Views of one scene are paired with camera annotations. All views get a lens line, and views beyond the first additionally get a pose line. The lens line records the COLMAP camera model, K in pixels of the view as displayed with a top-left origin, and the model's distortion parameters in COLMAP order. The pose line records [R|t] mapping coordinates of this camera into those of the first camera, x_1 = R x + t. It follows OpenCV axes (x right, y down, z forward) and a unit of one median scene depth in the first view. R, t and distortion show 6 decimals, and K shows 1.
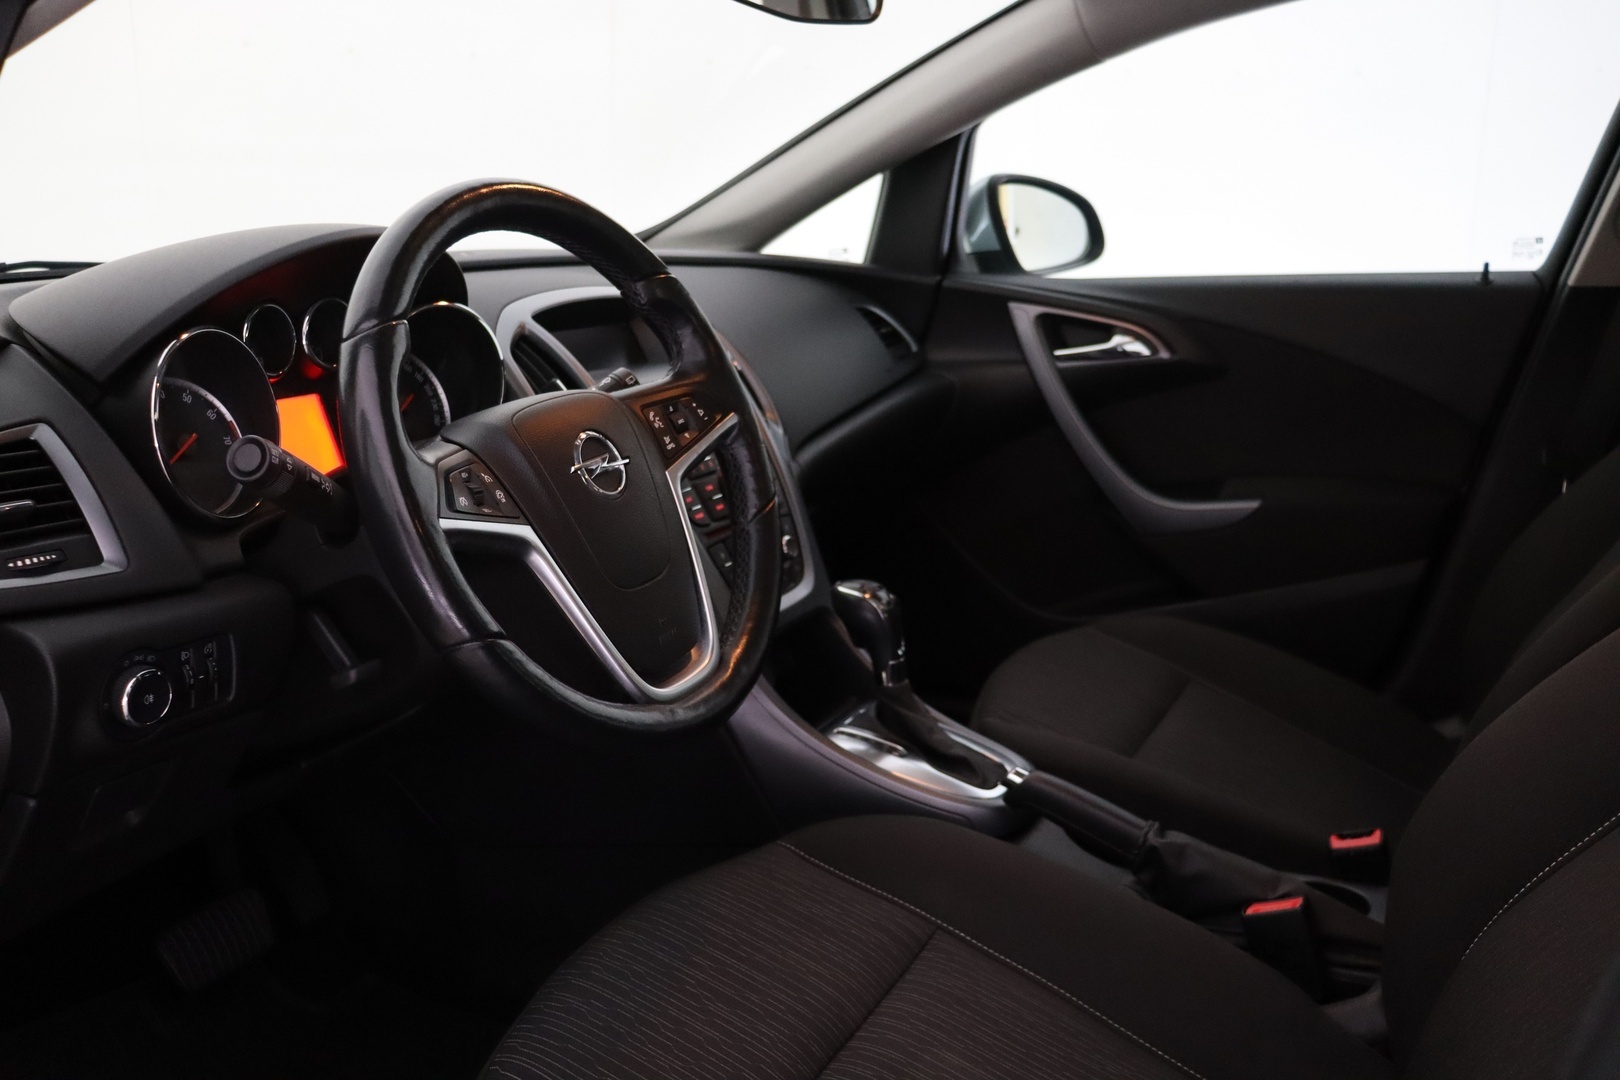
lens RADIAL K [[1341.2, 0, 810.0], [0, 1341.2, 540.0], [0, 0, 1]] dist [-0.105751, -0.000493]
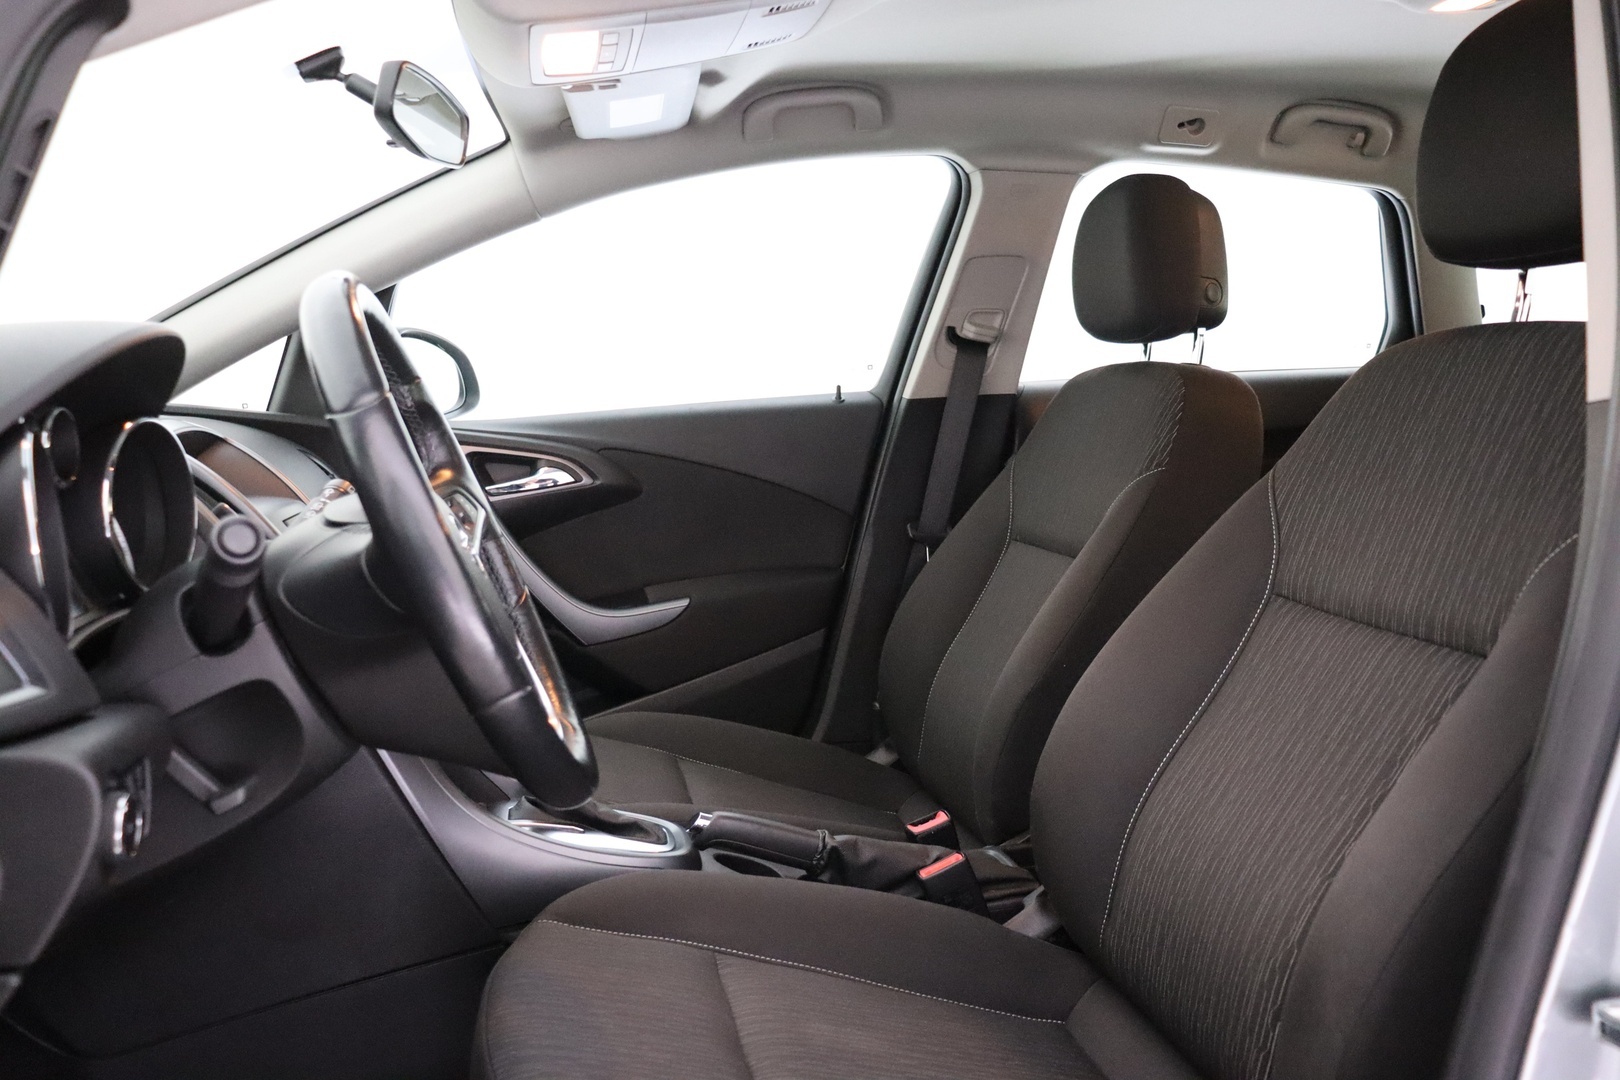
lens RADIAL K [[1341.2, 0, 810.0], [0, 1341.2, 540.0], [0, 0, 1]] dist [-0.105751, -0.000493]
pose [[0.789386, -0.080194, 0.608637, -0.299286], [0.163528, 0.983078, -0.082561, 0.035616], [-0.591716, 0.164702, 0.789142, 0.013546]]
